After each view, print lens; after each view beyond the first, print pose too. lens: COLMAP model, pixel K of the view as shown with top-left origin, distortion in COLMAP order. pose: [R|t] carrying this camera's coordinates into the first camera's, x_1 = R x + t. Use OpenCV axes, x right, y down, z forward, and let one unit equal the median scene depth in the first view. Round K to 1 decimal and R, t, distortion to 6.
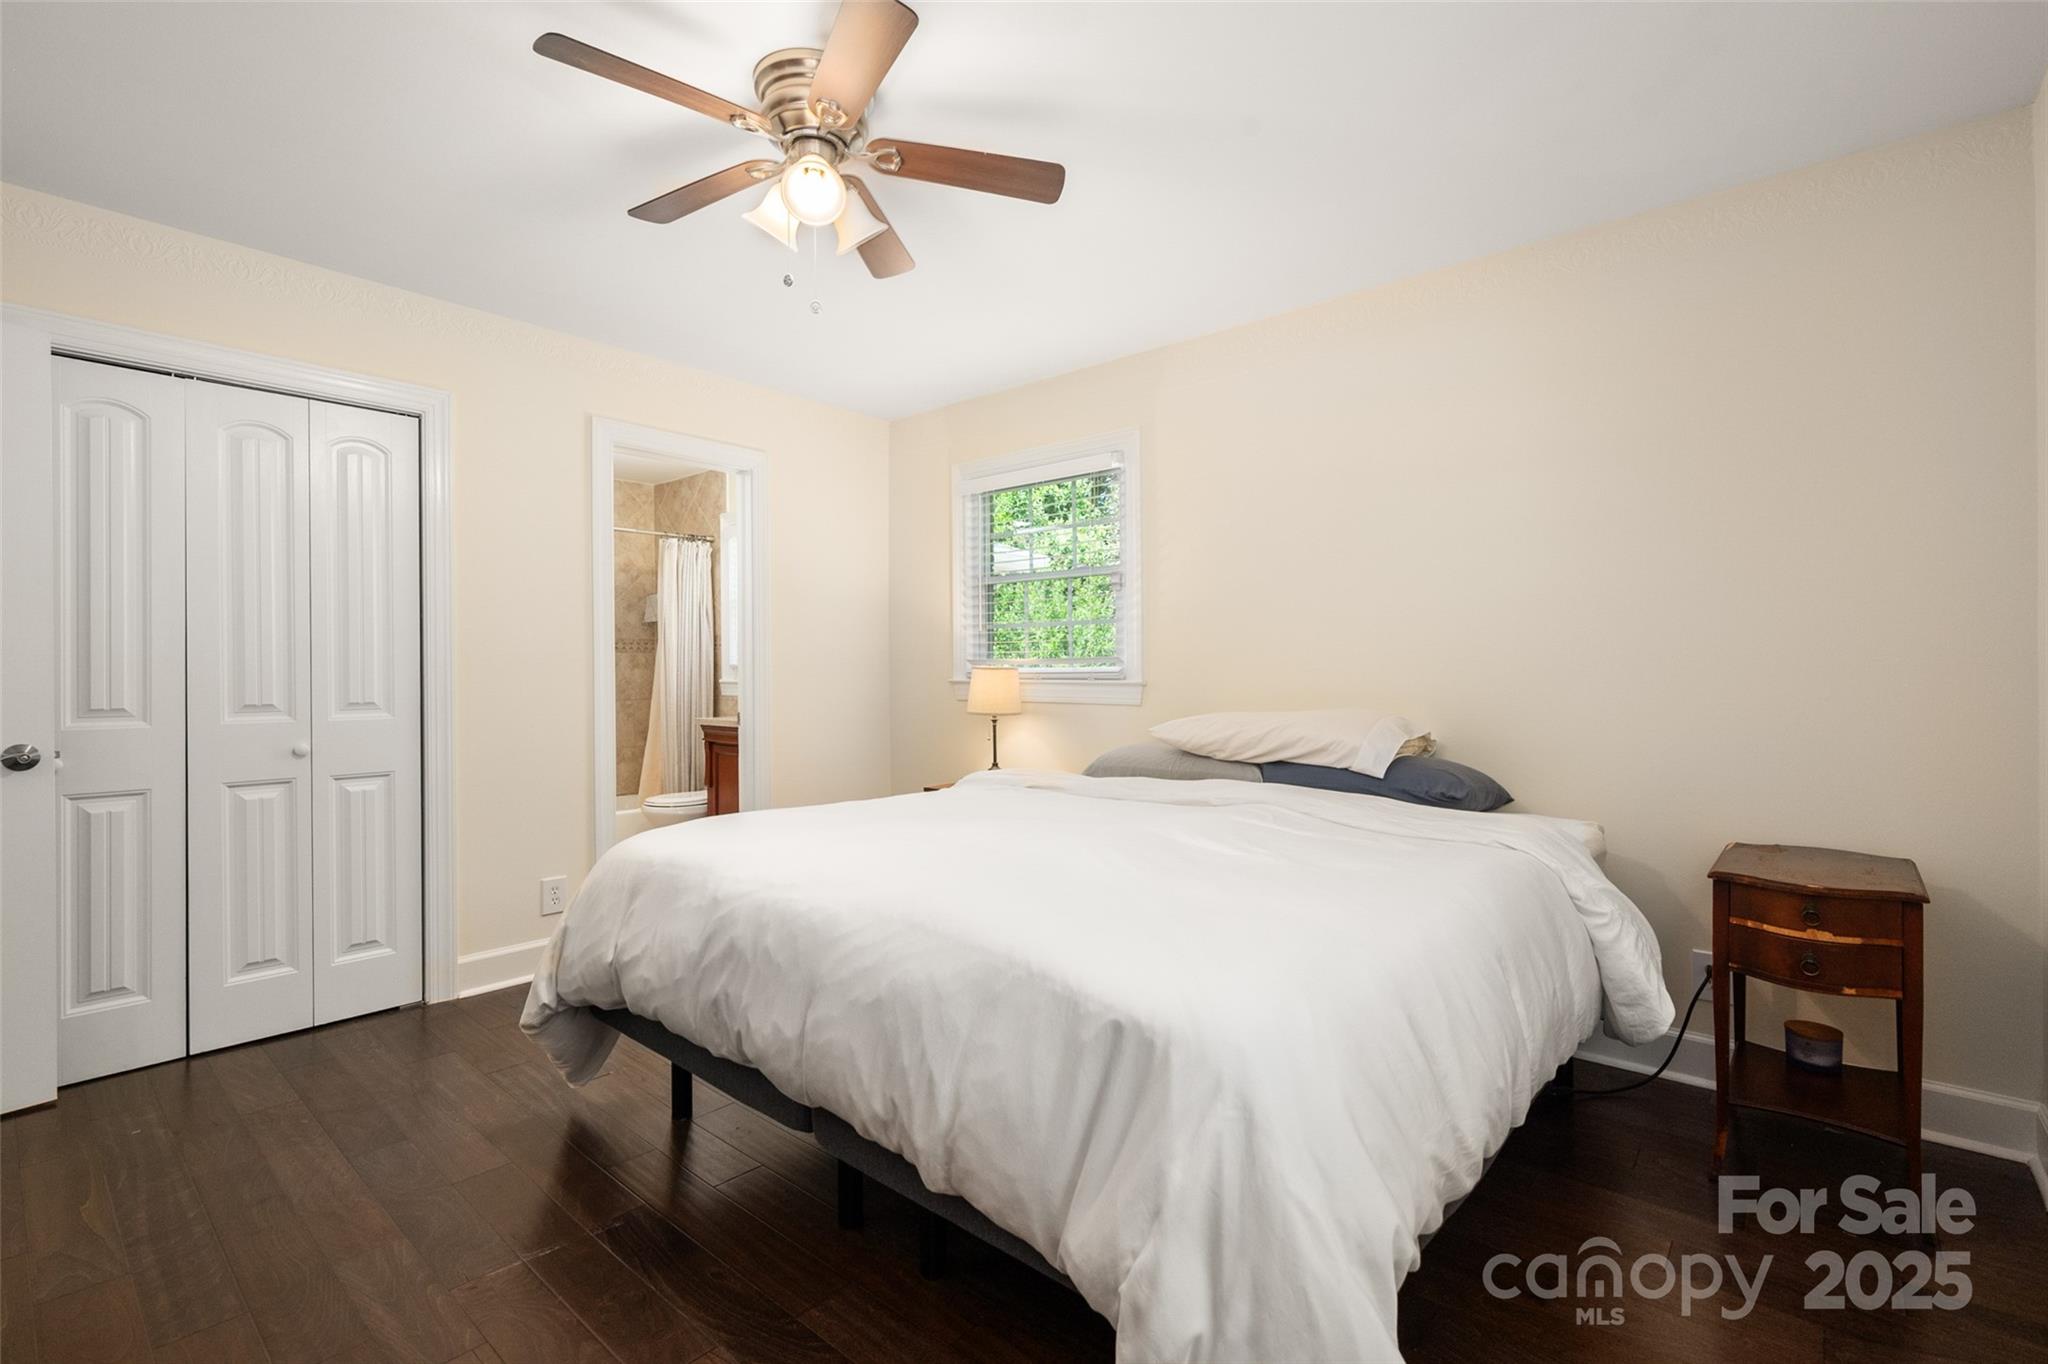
lens RADIAL K [[931.6, 0, 1031.3], [0, 931.6, 692.9], [0, 0, 1]] dist [0.002654, 0.000239]
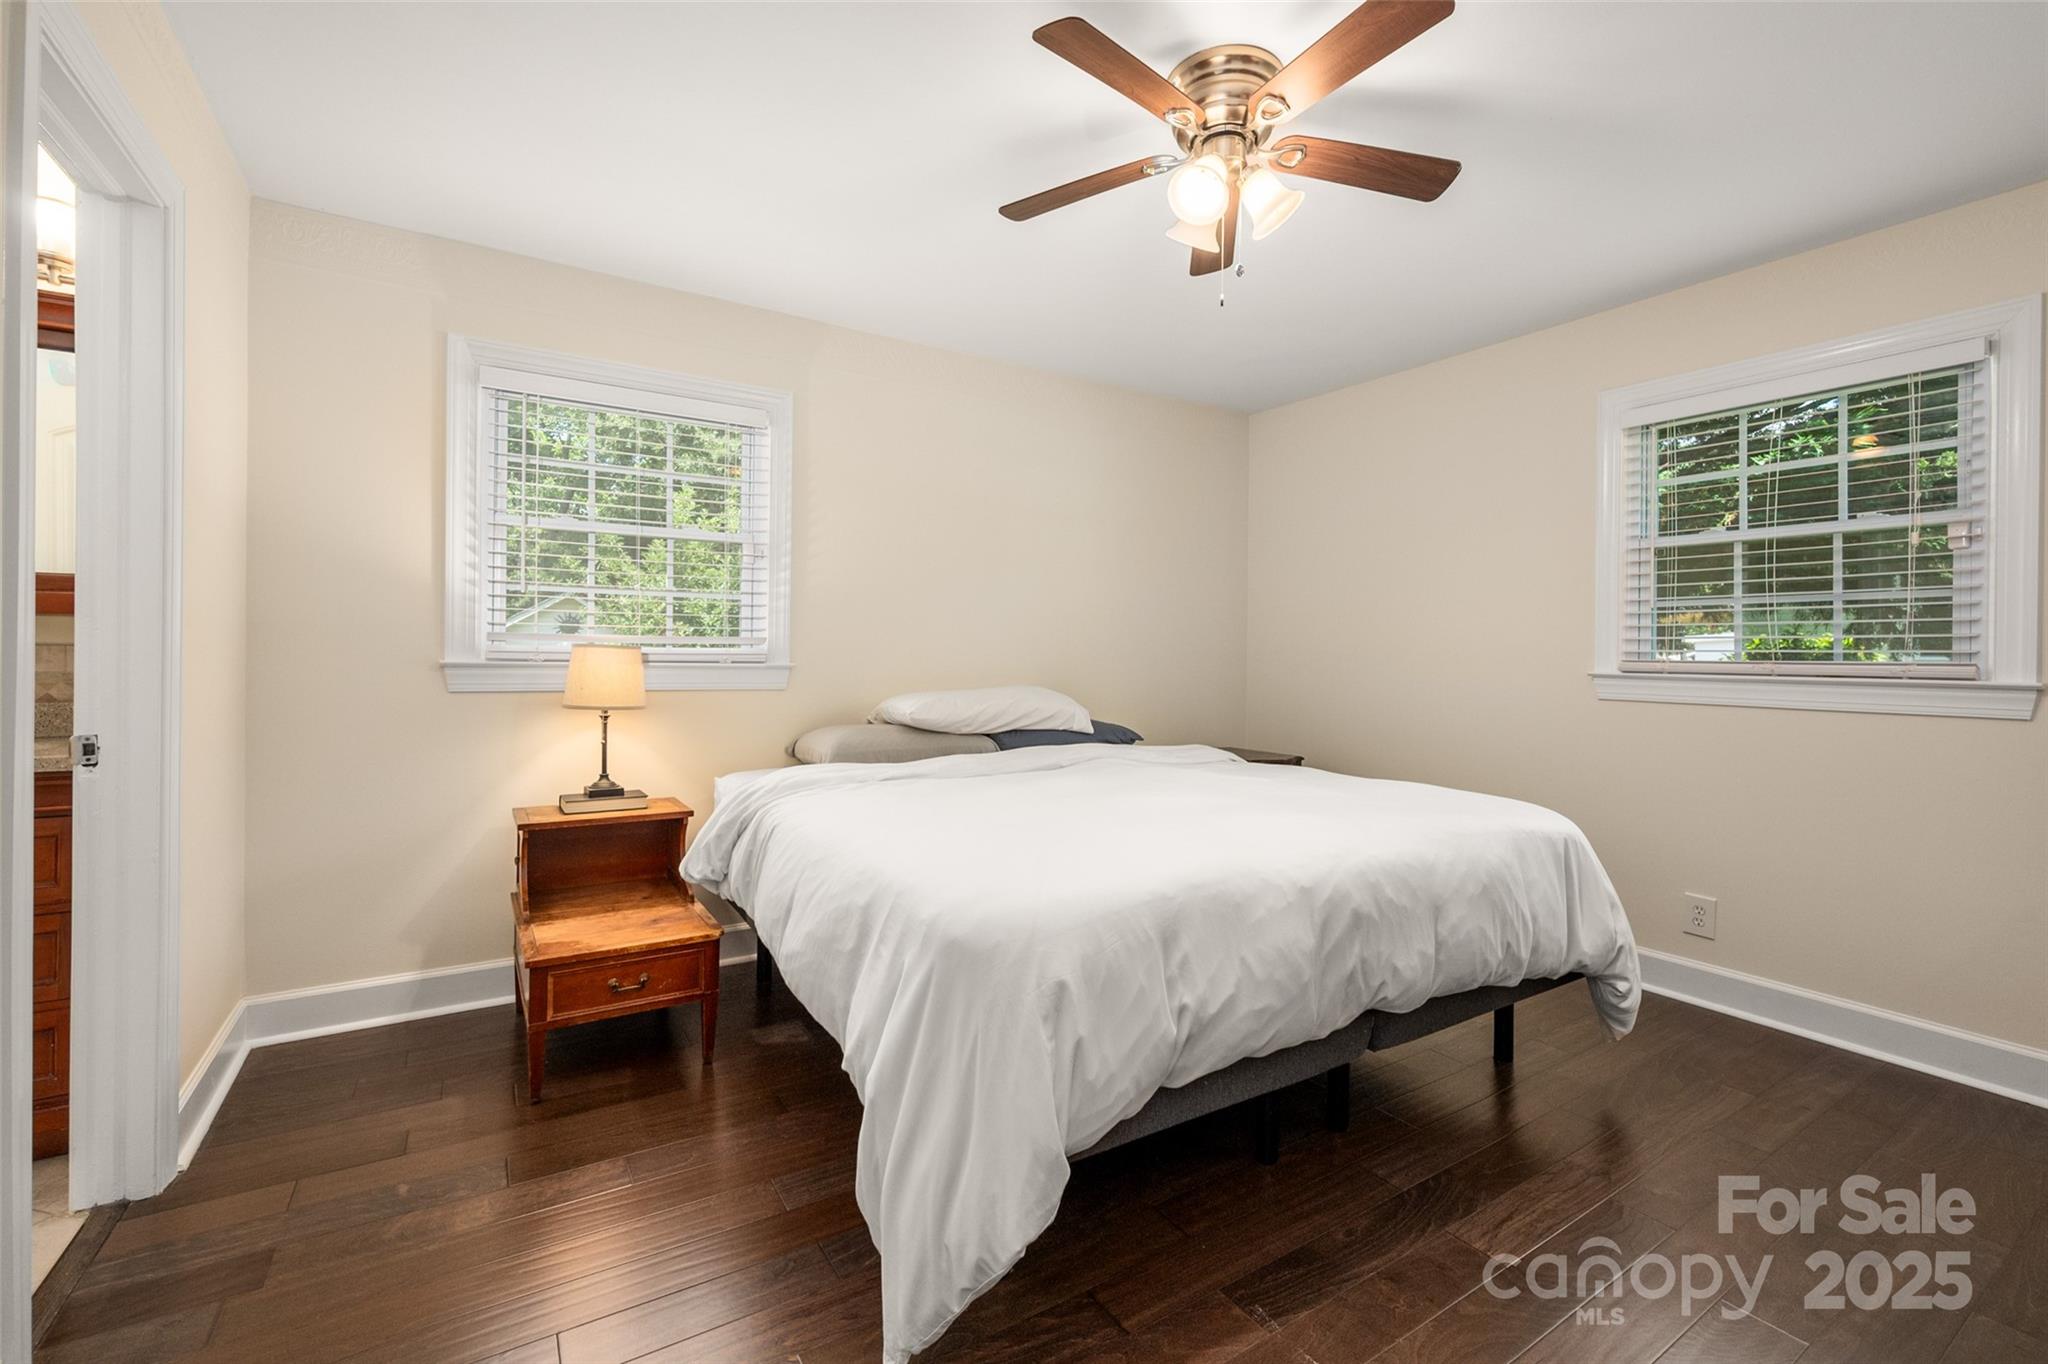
lens RADIAL K [[888.5, 0, 1024.0], [0, 888.5, 682.0], [0, 0, 1]] dist [-0.000932, -0.000006]
pose [[0.264350, -0.018100, 0.964257, -1.076777], [0.007122, 0.999833, 0.016816, -0.013031], [-0.964400, 0.002422, 0.264435, 0.844621]]
